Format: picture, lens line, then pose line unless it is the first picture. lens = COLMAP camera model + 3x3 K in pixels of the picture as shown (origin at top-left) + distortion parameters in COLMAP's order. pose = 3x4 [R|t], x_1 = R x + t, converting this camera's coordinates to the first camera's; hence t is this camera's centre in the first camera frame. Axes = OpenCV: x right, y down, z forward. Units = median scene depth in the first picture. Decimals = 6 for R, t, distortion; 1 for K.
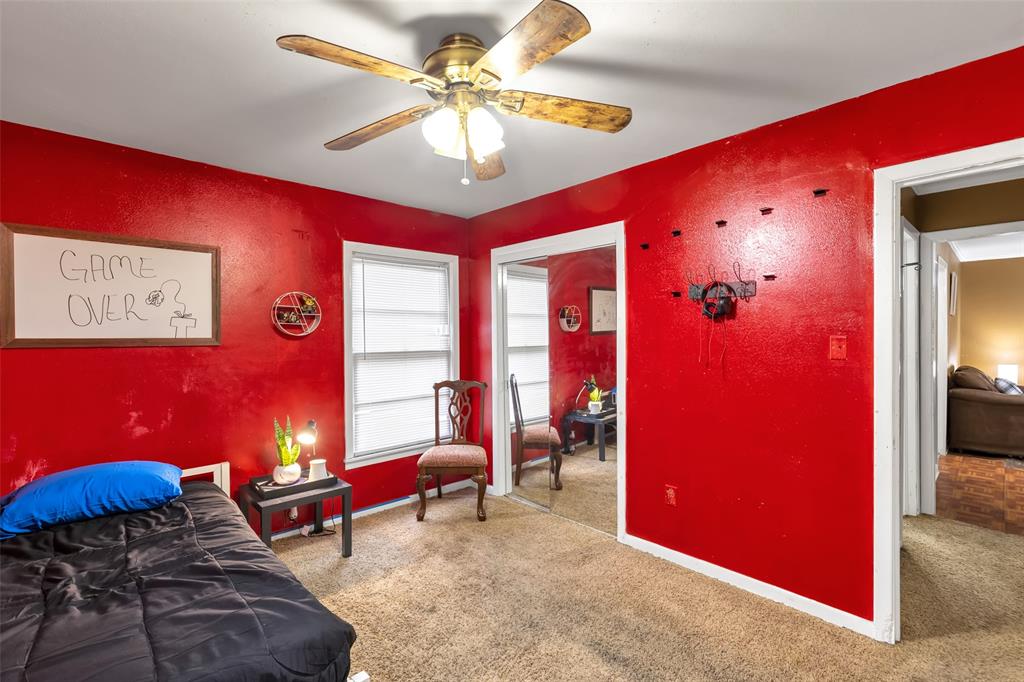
lens RADIAL K [[470.6, 0, 509.3], [0, 470.6, 336.4], [0, 0, 1]] dist [0.012503, -0.001498]
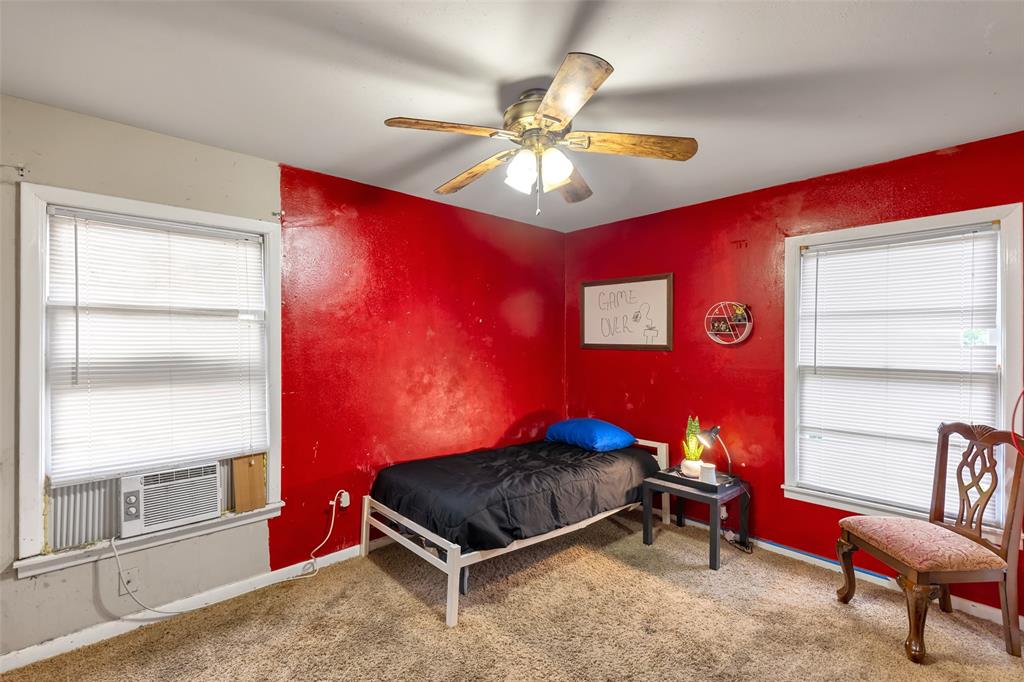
lens RADIAL K [[470.6, 0, 508.9], [0, 470.6, 341.1], [0, 0, 1]] dist [0.012503, -0.001498]
pose [[-0.023432, 0.004196, -0.999717, 0.601927], [-0.011702, 0.999922, 0.004471, -0.007121], [0.999657, 0.011803, -0.023381, 0.548788]]
